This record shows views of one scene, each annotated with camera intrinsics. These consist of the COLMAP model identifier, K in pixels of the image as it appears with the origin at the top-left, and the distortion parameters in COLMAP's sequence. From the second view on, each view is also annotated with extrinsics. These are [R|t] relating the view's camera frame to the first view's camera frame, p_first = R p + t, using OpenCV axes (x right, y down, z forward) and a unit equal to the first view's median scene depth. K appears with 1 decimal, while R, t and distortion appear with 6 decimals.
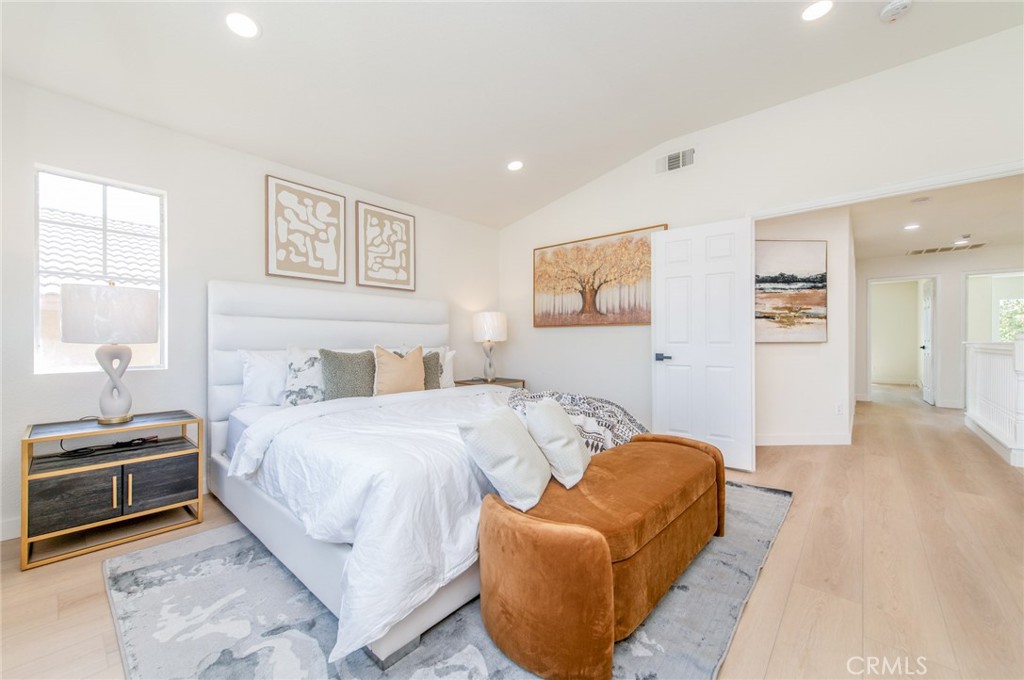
lens RADIAL K [[397.9, 0, 513.3], [0, 397.9, 344.0], [0, 0, 1]] dist [0.013991, -0.006501]
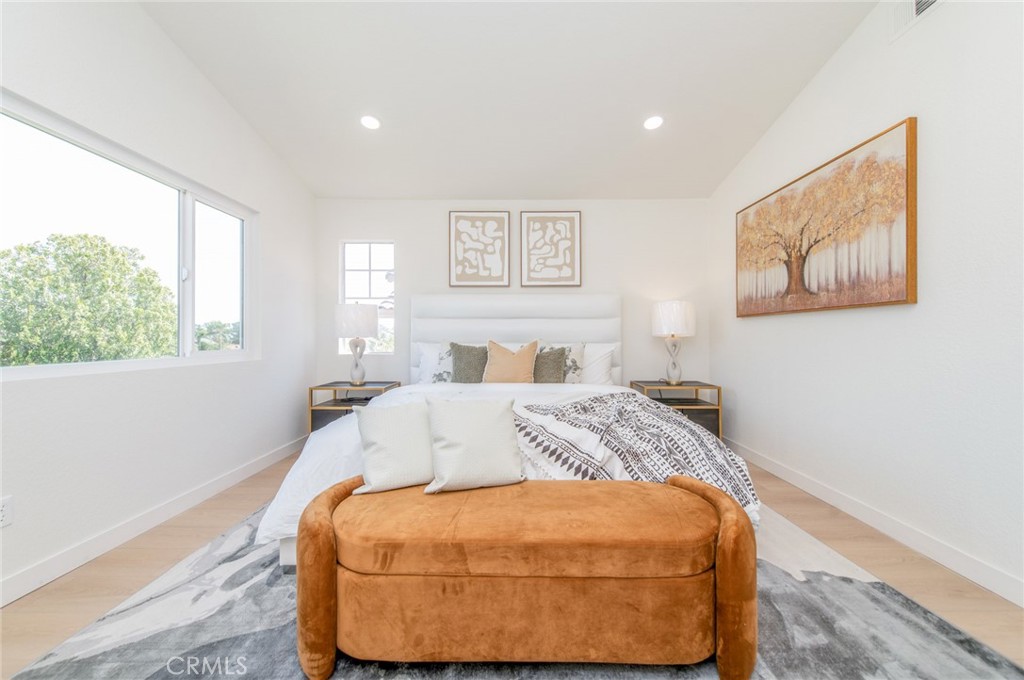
lens RADIAL K [[400.3, 0, 510.8], [0, 400.3, 337.3], [0, 0, 1]] dist [0.016820, -0.006477]
pose [[0.655774, 0.000047, -0.754958, 0.413647], [-0.004760, 0.999980, -0.004072, 0.000304], [0.754943, 0.006264, 0.655761, 0.223240]]
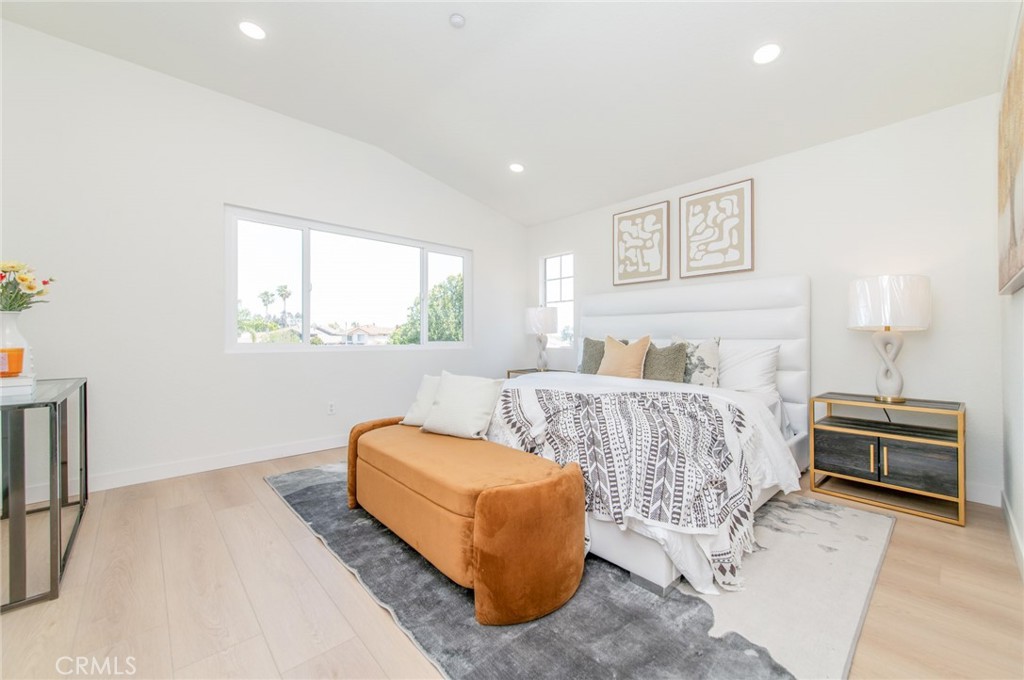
lens RADIAL K [[400.3, 0, 510.8], [0, 400.3, 337.3], [0, 0, 1]] dist [0.016820, -0.006477]
pose [[-0.111419, 0.000348, -0.993773, 0.658700], [-0.007029, 0.999975, 0.001139, 0.008386], [0.993749, 0.007112, -0.111414, 0.632122]]
